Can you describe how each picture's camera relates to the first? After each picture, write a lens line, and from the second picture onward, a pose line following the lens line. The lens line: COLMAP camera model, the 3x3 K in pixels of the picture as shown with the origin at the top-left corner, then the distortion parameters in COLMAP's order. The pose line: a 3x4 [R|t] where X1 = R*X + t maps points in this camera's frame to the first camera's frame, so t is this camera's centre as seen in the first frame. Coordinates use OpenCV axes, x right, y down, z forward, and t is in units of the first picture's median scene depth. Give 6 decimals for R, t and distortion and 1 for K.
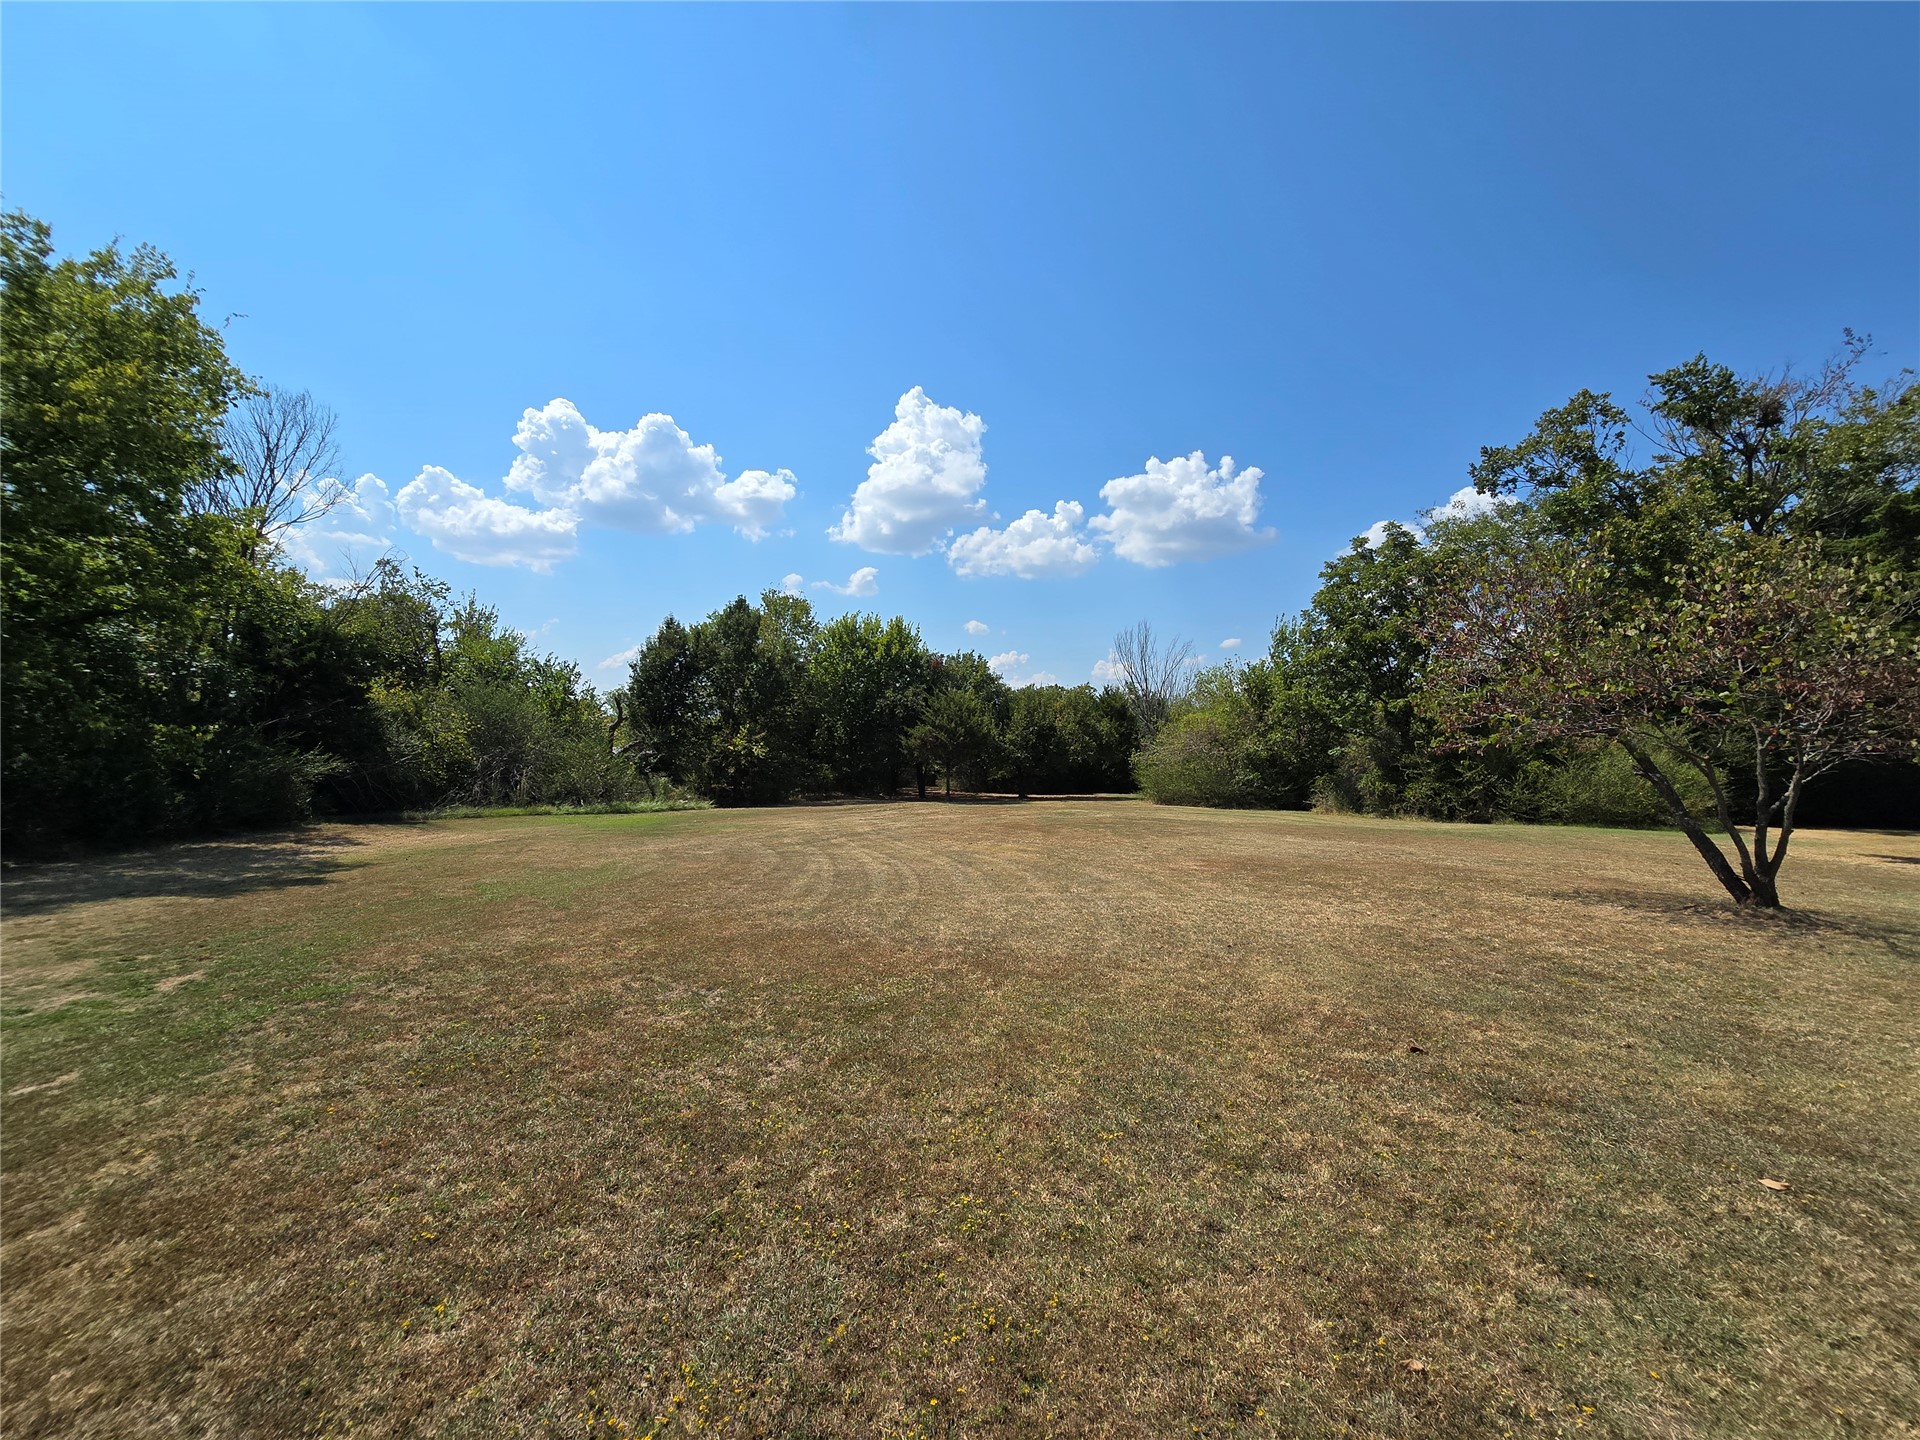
lens RADIAL K [[789.5, 0, 967.7], [0, 789.5, 711.8], [0, 0, 1]] dist [-0.004391, 0.001729]
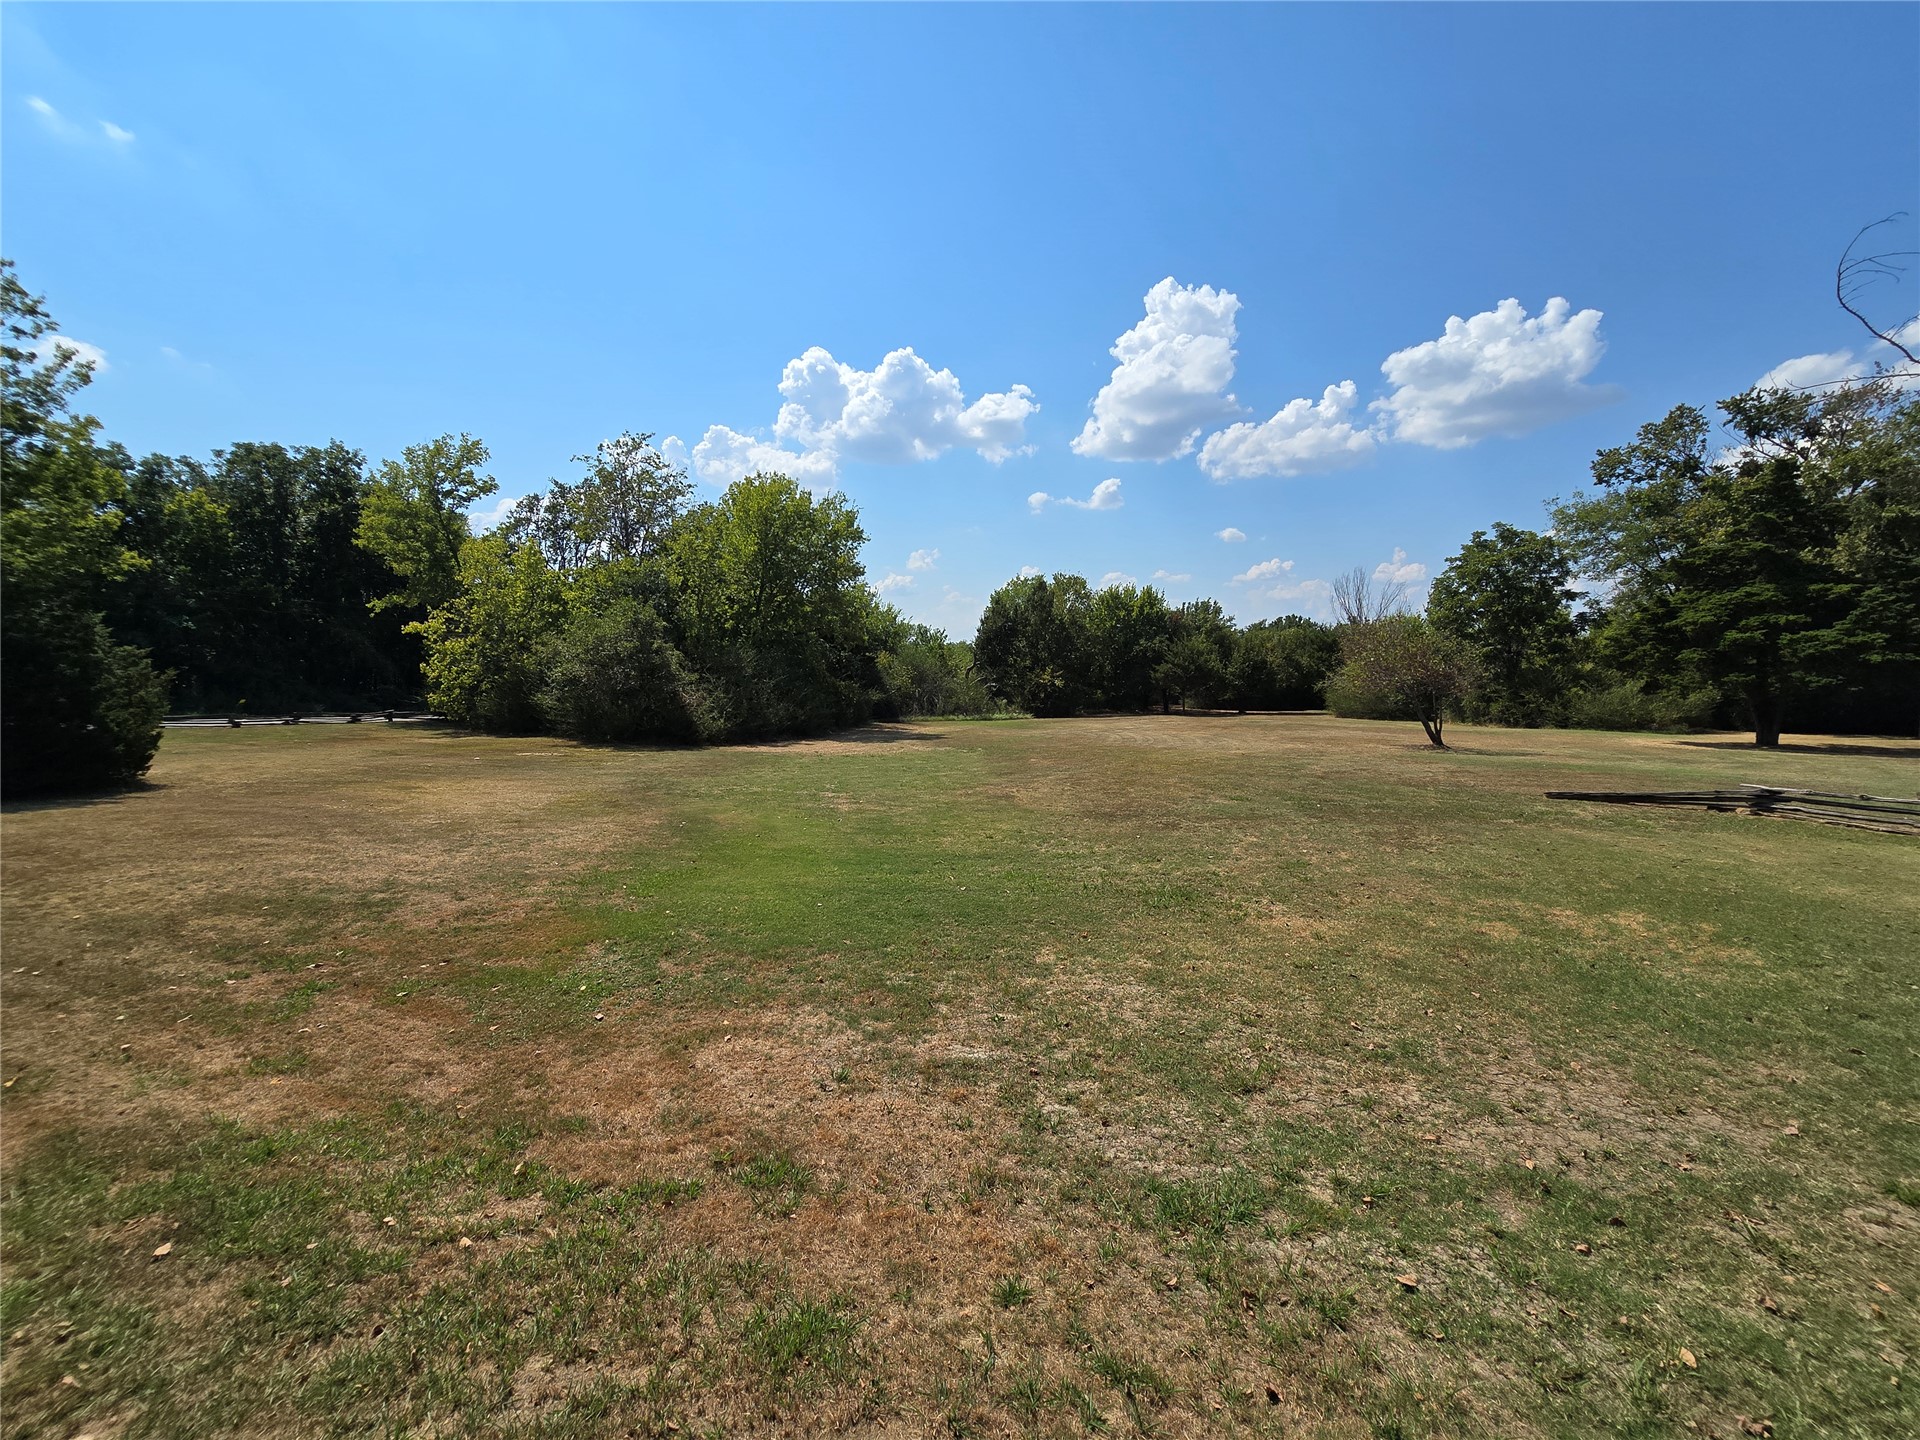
lens RADIAL K [[789.5, 0, 956.0], [0, 789.5, 705.5], [0, 0, 1]] dist [-0.004391, 0.001729]
pose [[0.948570, -0.002168, -0.316559, 0.035011], [0.032637, 0.995318, 0.090978, -0.049559], [0.314879, -0.096631, 0.944200, -0.497471]]
